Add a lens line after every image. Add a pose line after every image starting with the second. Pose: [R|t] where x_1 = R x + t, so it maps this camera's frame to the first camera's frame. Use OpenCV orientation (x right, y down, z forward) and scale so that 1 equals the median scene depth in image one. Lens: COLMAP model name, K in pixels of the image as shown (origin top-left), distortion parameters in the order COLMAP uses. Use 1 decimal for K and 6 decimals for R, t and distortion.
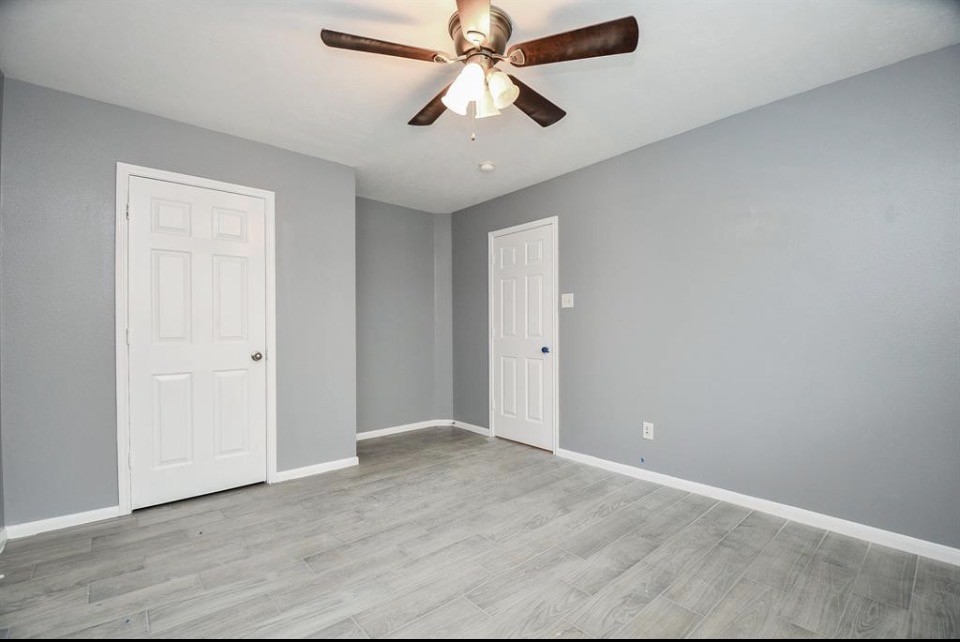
lens RADIAL K [[419.3, 0, 485.7], [0, 419.3, 323.1], [0, 0, 1]] dist [-0.021557, -0.000297]
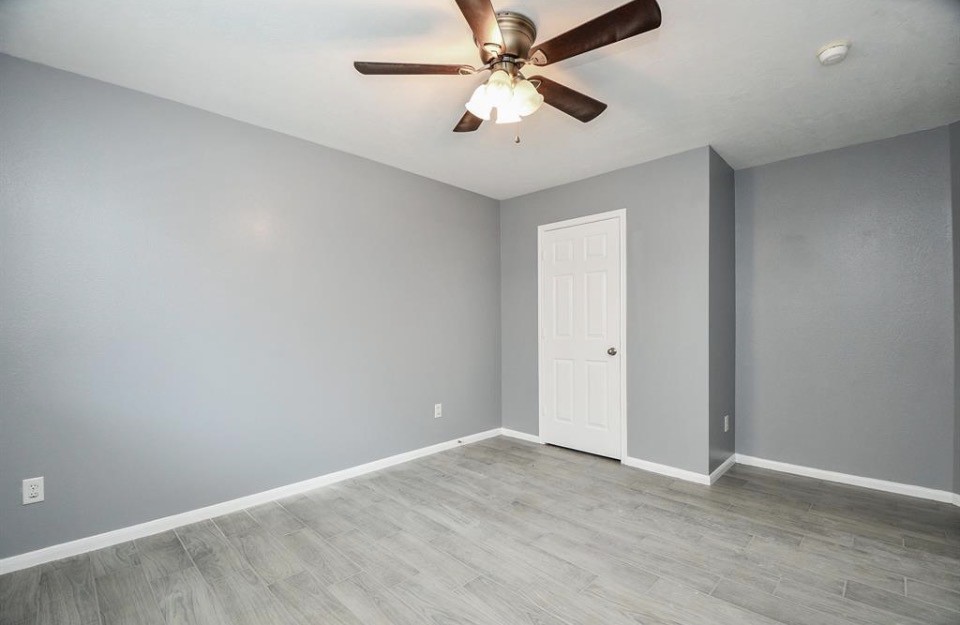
lens RADIAL K [[423.9, 0, 485.1], [0, 423.9, 321.0], [0, 0, 1]] dist [0.018876, -0.025282]
pose [[0.076514, -0.005127, -0.997055, 0.796130], [0.010403, 0.999936, -0.004343, -0.006951], [0.997014, -0.010040, 0.076563, 0.691378]]
